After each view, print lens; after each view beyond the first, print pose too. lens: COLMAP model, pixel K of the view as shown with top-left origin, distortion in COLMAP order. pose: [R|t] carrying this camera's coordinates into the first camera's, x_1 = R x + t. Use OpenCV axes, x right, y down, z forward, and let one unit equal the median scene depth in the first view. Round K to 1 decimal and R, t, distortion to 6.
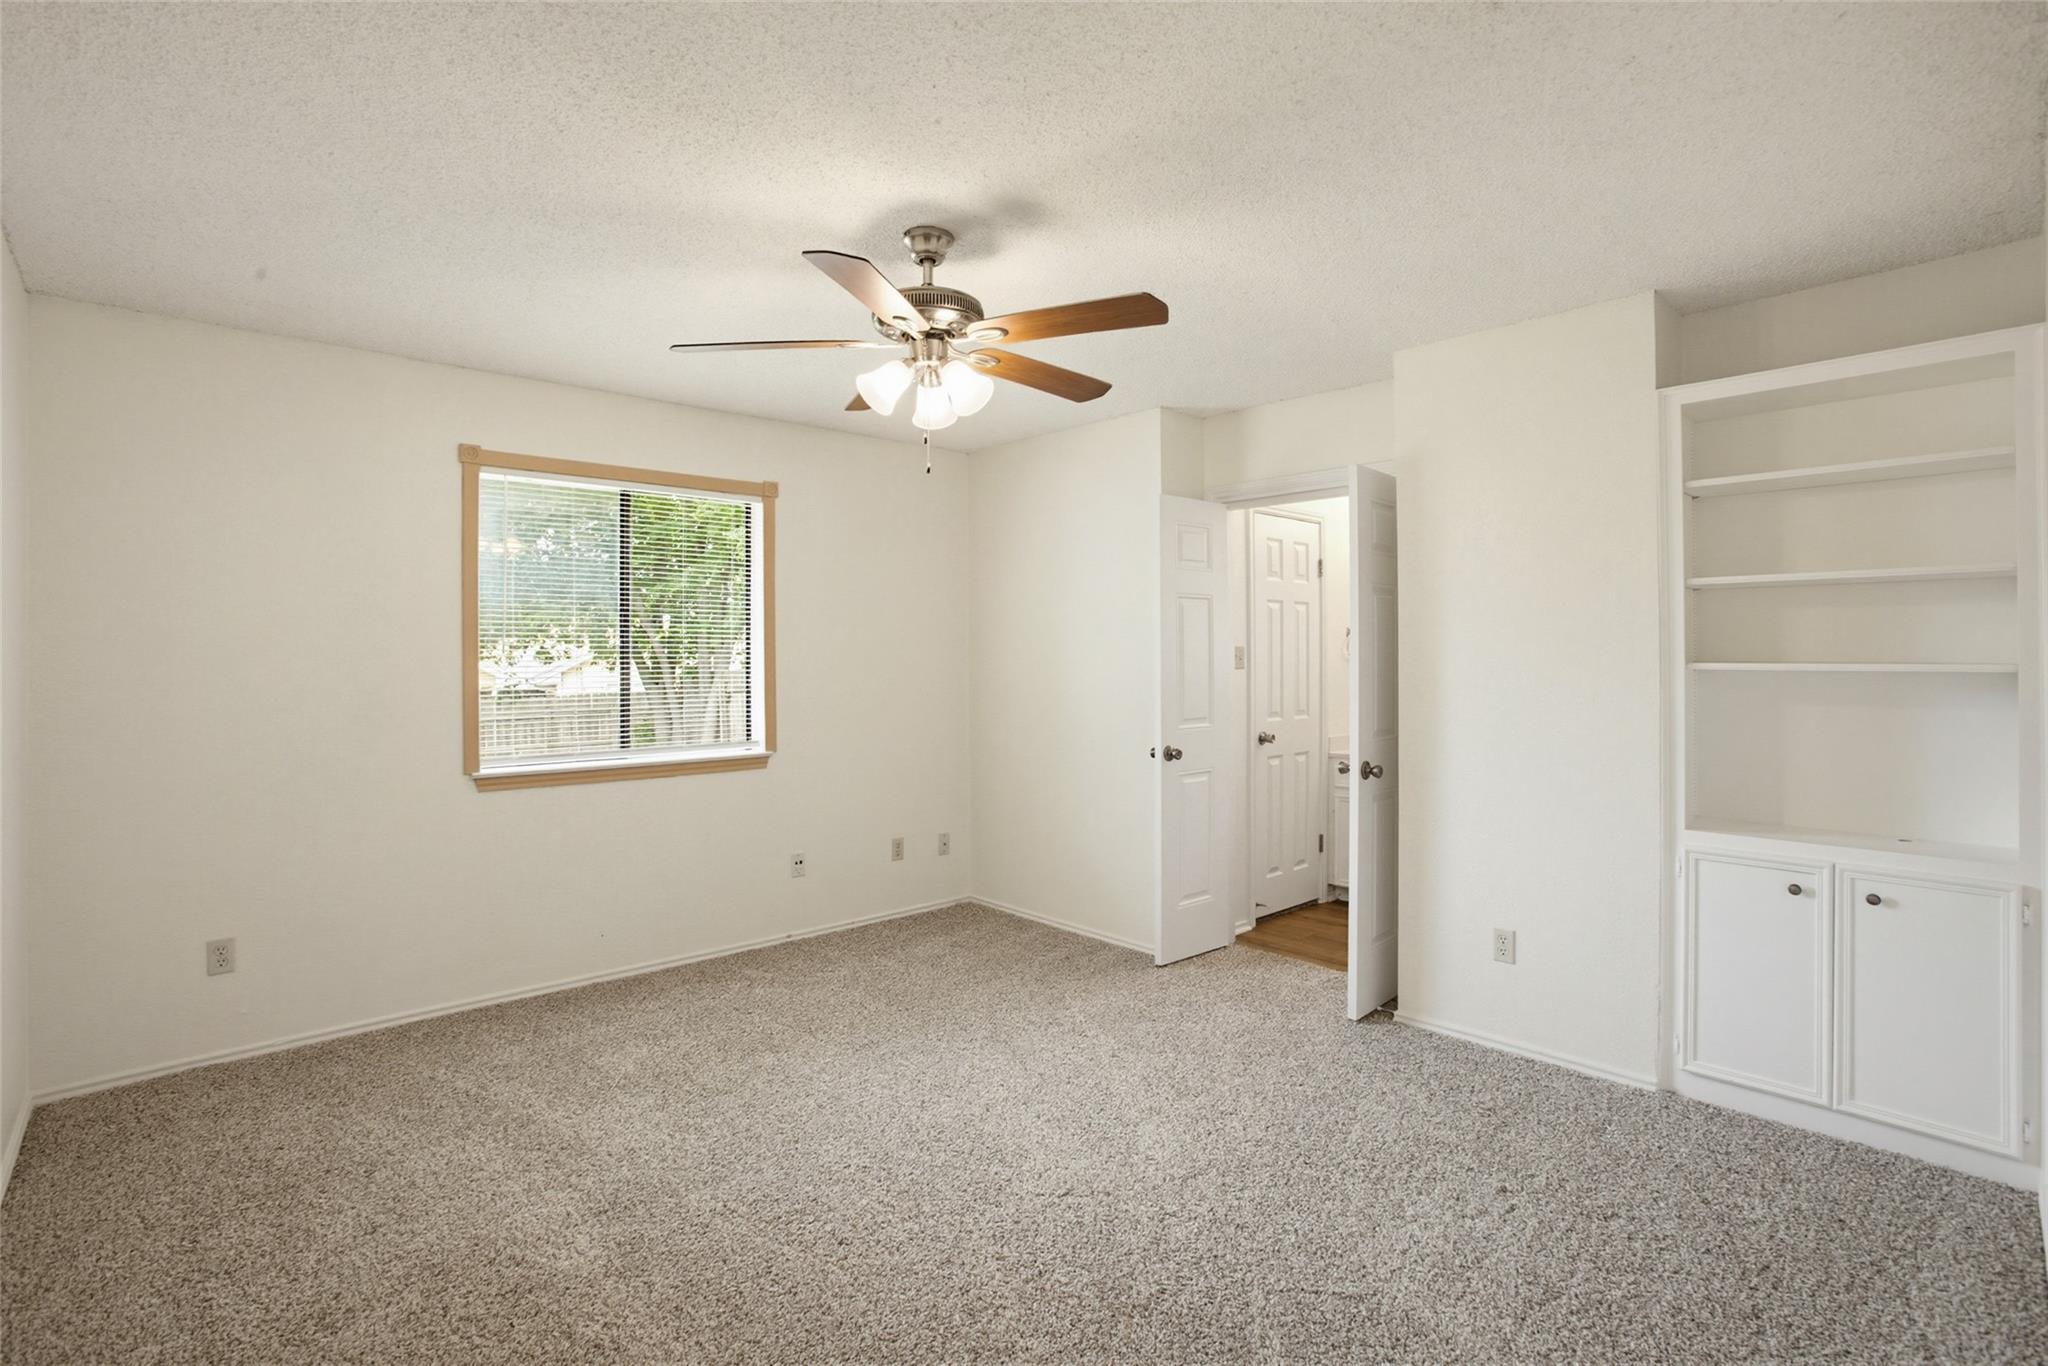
lens RADIAL K [[951.0, 0, 1027.1], [0, 951.0, 686.4], [0, 0, 1]] dist [-0.083044, 0.036878]
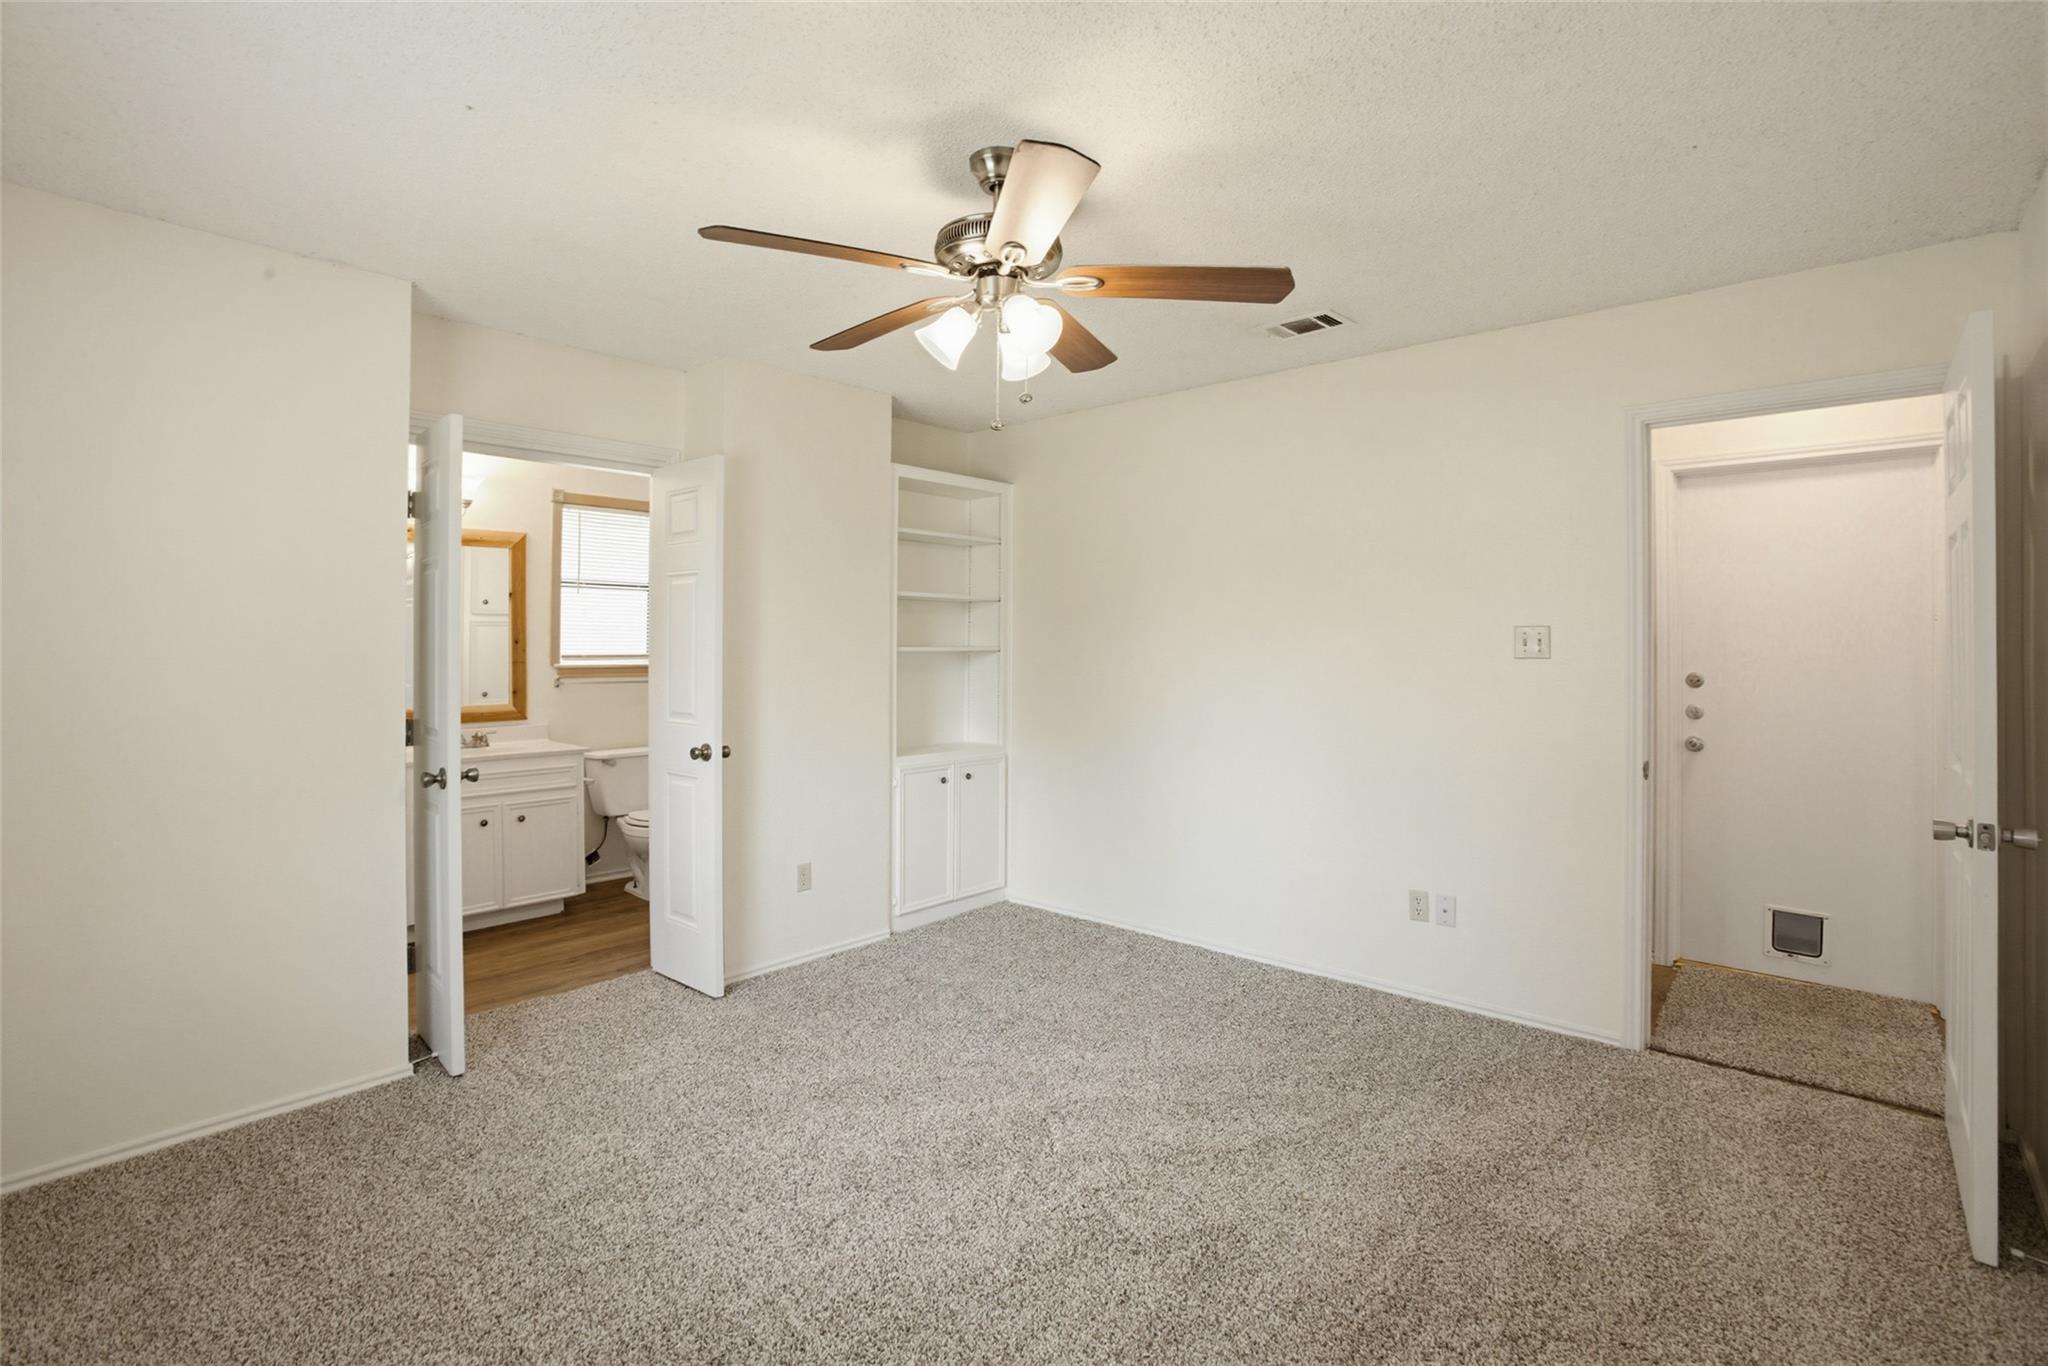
lens RADIAL K [[951.0, 0, 1027.1], [0, 951.0, 686.4], [0, 0, 1]] dist [-0.083044, 0.036878]
pose [[-0.079686, -0.044674, 0.995818, -0.905506], [0.032613, 0.998344, 0.047397, -0.029714], [-0.996286, 0.036254, -0.078097, 0.957332]]
